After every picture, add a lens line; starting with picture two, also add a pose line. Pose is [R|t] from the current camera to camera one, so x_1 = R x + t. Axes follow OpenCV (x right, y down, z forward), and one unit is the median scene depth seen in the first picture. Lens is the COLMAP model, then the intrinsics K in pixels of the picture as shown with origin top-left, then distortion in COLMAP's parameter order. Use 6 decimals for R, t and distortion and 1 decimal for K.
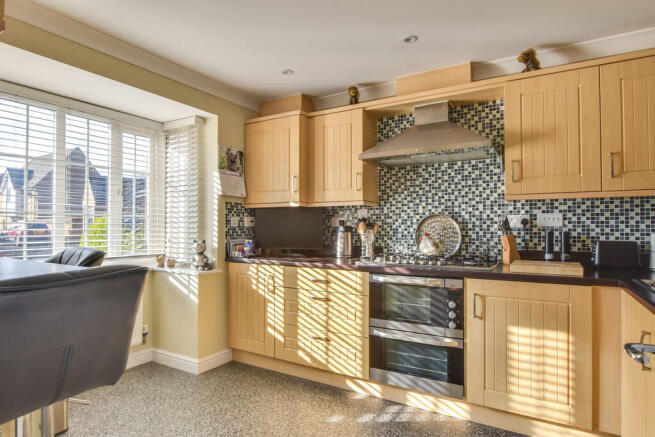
lens RADIAL K [[372.9, 0, 325.8], [0, 372.9, 223.9], [0, 0, 1]] dist [-0.003738, 0.001992]
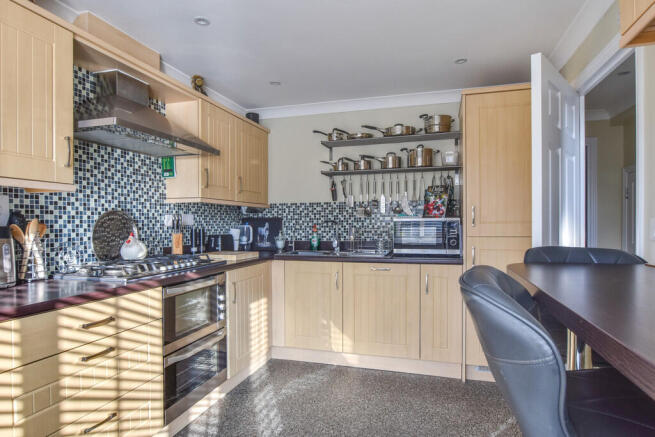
lens RADIAL K [[372.9, 0, 325.8], [0, 372.9, 223.9], [0, 0, 1]] dist [-0.003738, 0.001992]
pose [[-0.231026, -0.000044, 0.972947, -0.605758], [-0.000294, 1.000000, -0.000024, 0.002862], [-0.972947, -0.000292, -0.231026, 0.752044]]
